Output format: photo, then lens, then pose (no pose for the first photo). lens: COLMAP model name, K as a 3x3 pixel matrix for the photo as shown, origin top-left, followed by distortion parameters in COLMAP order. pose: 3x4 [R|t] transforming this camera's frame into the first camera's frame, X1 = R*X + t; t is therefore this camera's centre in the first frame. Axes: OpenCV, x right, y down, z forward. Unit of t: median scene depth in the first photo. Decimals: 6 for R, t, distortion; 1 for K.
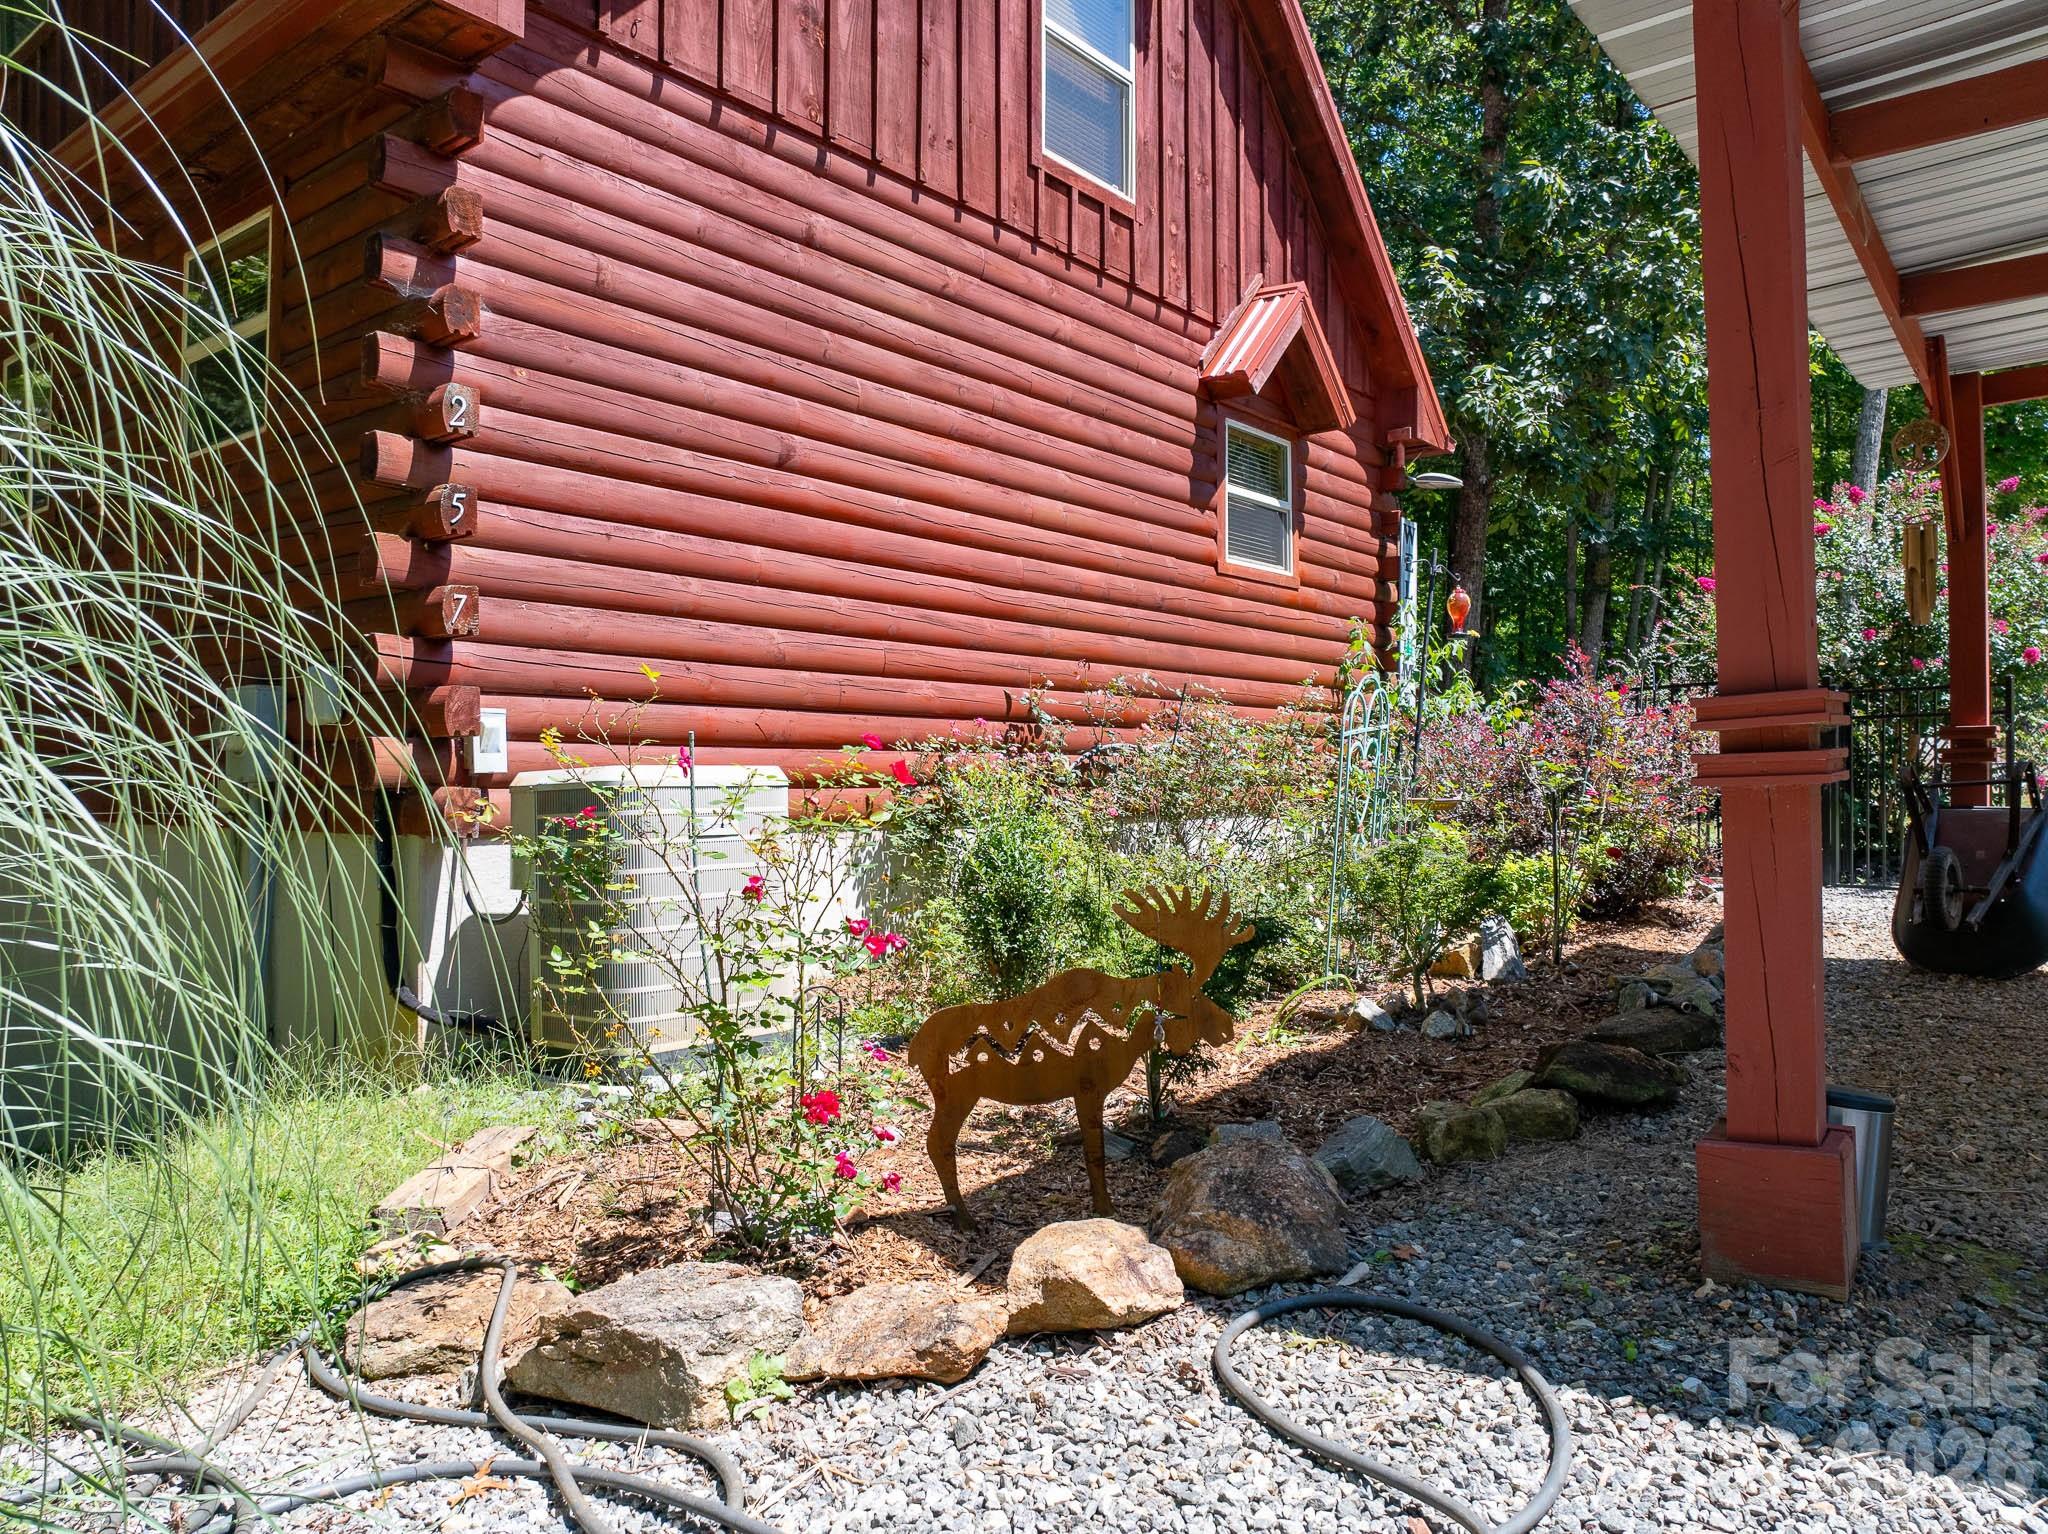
lens RADIAL K [[1431.1, 0, 1041.2], [0, 1431.1, 778.0], [0, 0, 1]] dist [-0.047035, 0.005633]
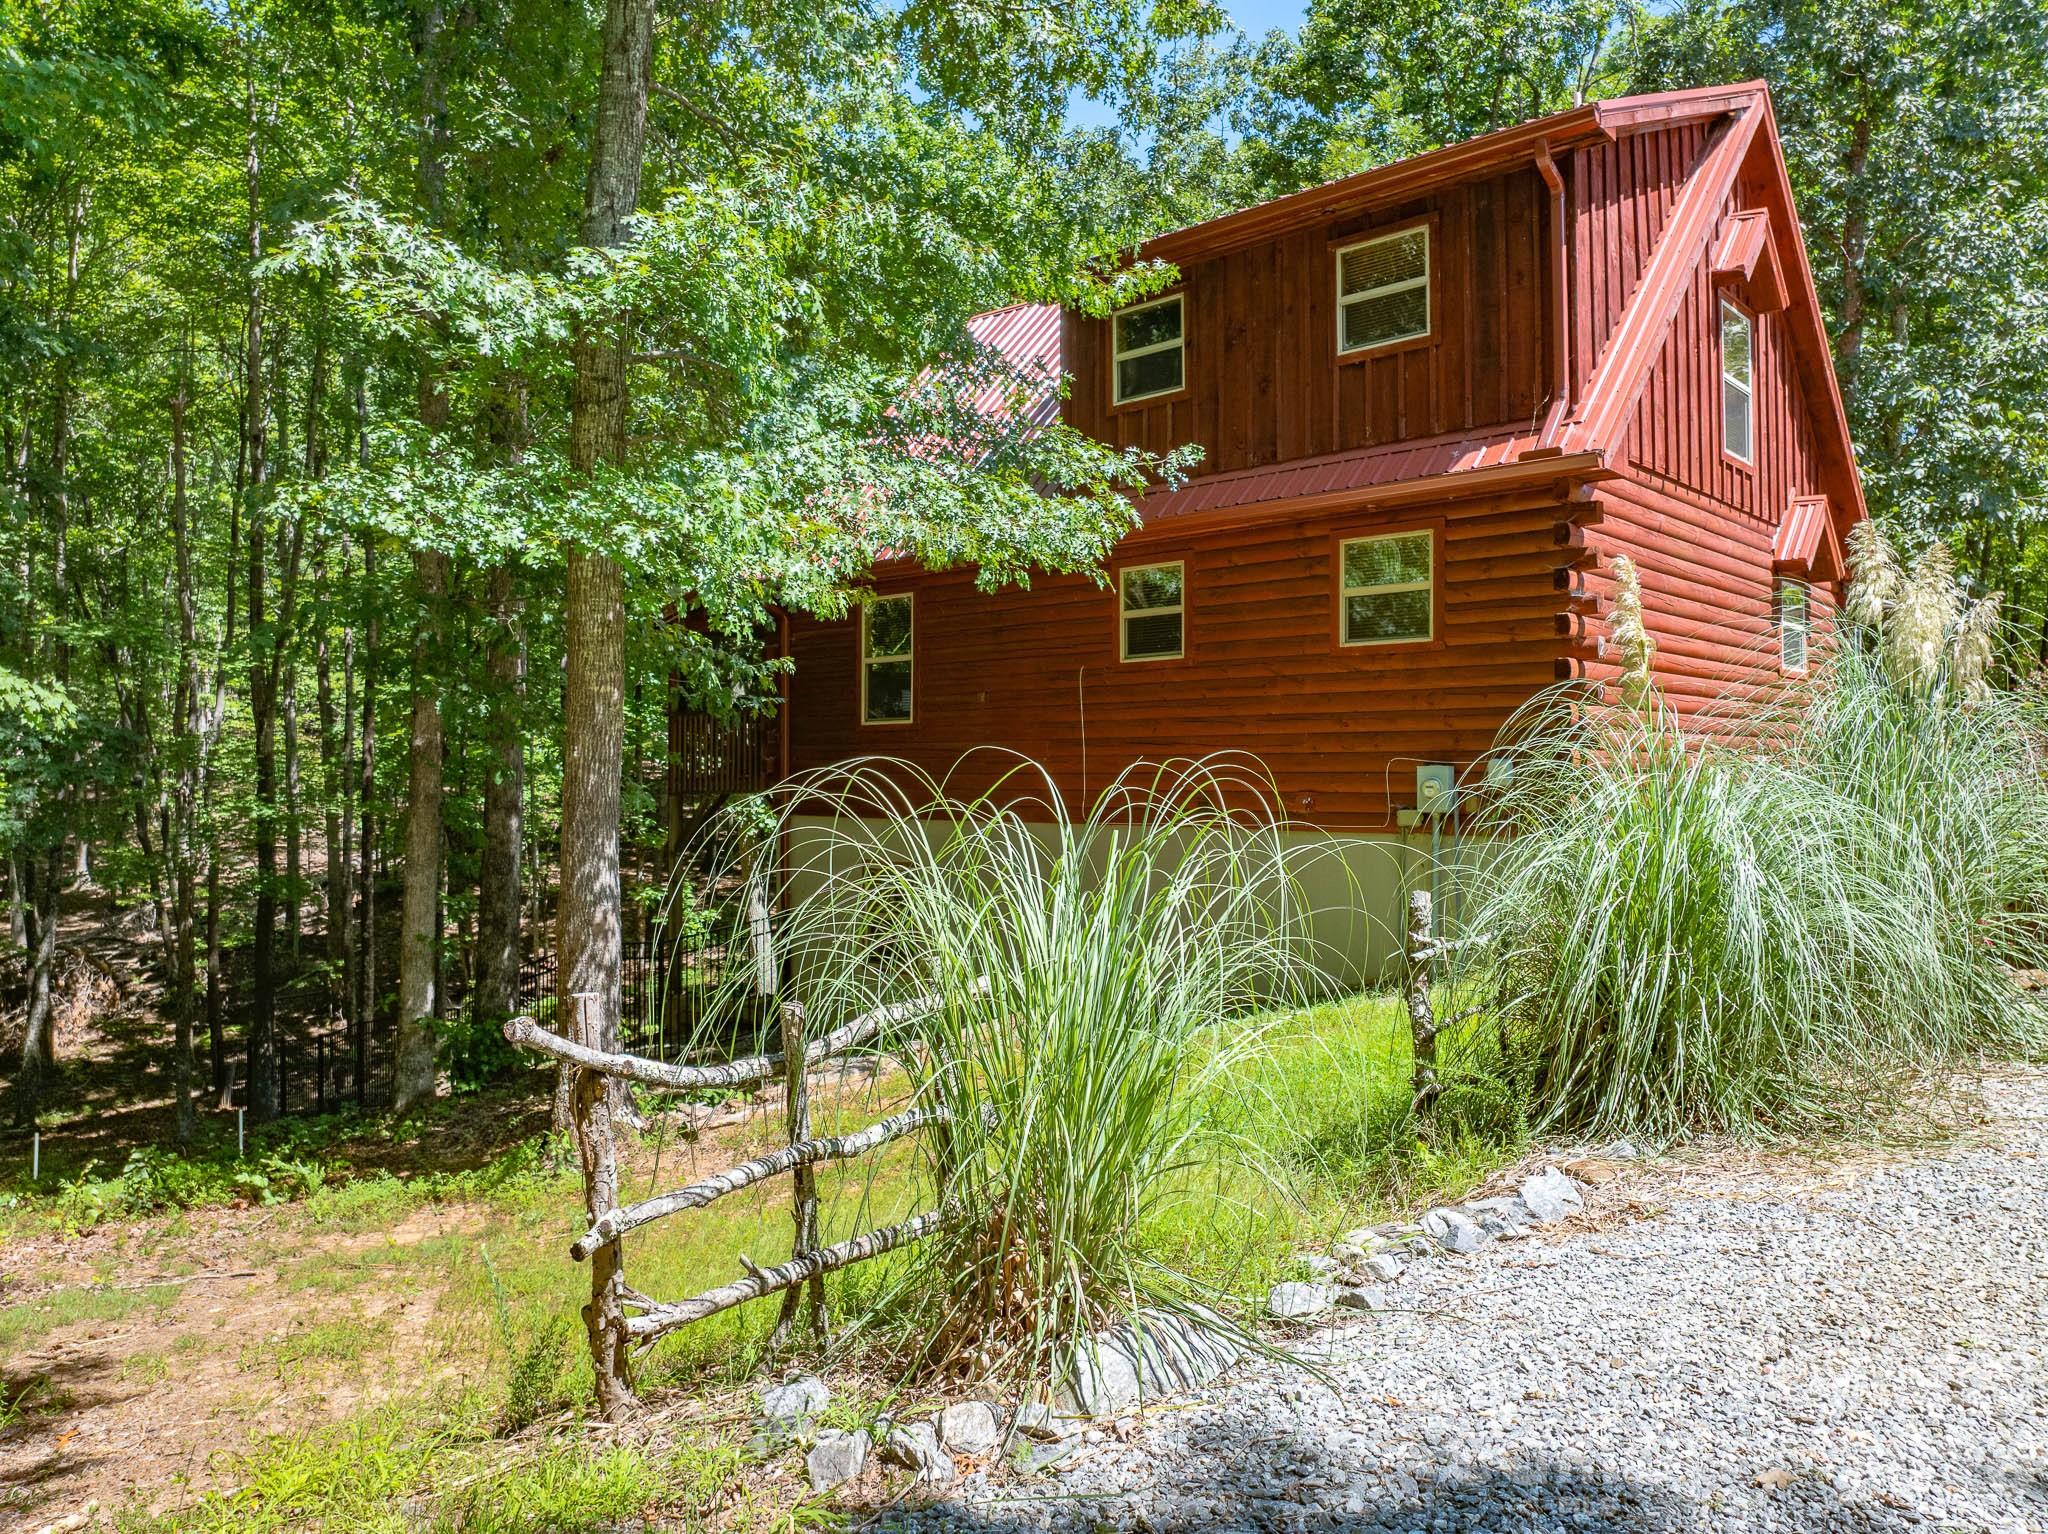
lens RADIAL K [[1431.1, 0, 1036.6], [0, 1431.1, 769.5], [0, 0, 1]] dist [-0.047035, 0.005633]
pose [[0.996767, -0.003532, -0.080270, -0.865810], [0.003606, 0.999993, 0.000773, -0.056917], [0.080267, -0.001060, 0.996773, -1.003374]]
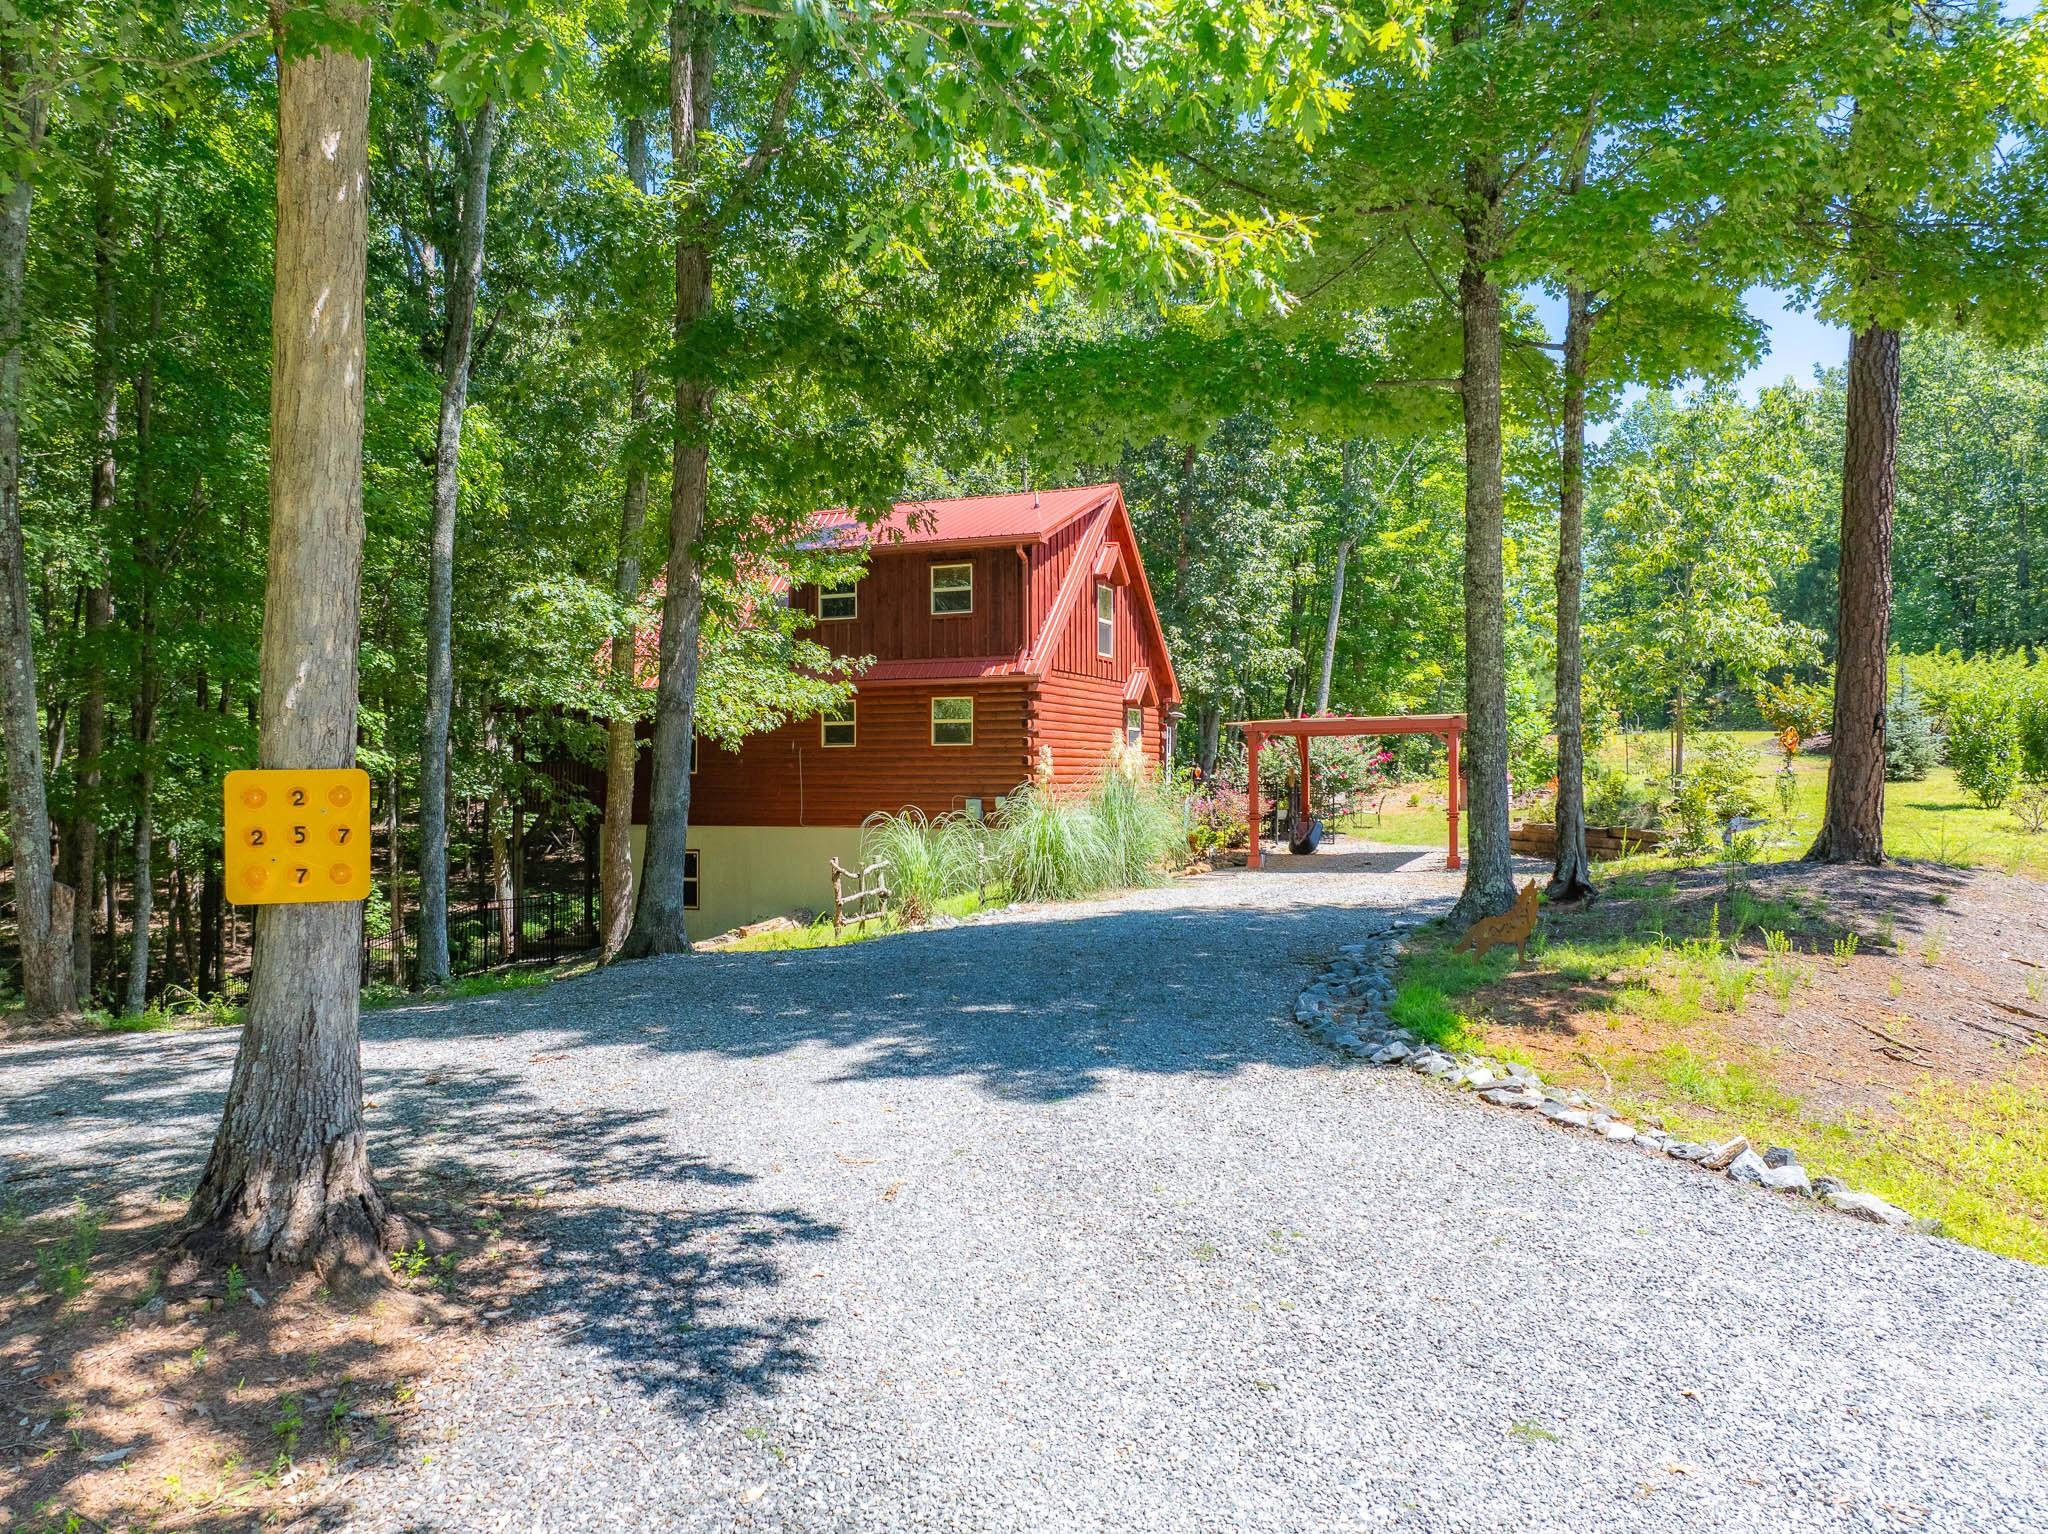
lens RADIAL K [[1431.1, 0, 1018.9], [0, 1431.1, 777.9], [0, 0, 1]] dist [-0.047035, 0.005633]
pose [[0.967663, 0.000353, 0.252247, -1.453109], [-0.001349, 0.999992, 0.003777, -0.139453], [-0.252244, -0.003995, 0.967655, -3.326129]]
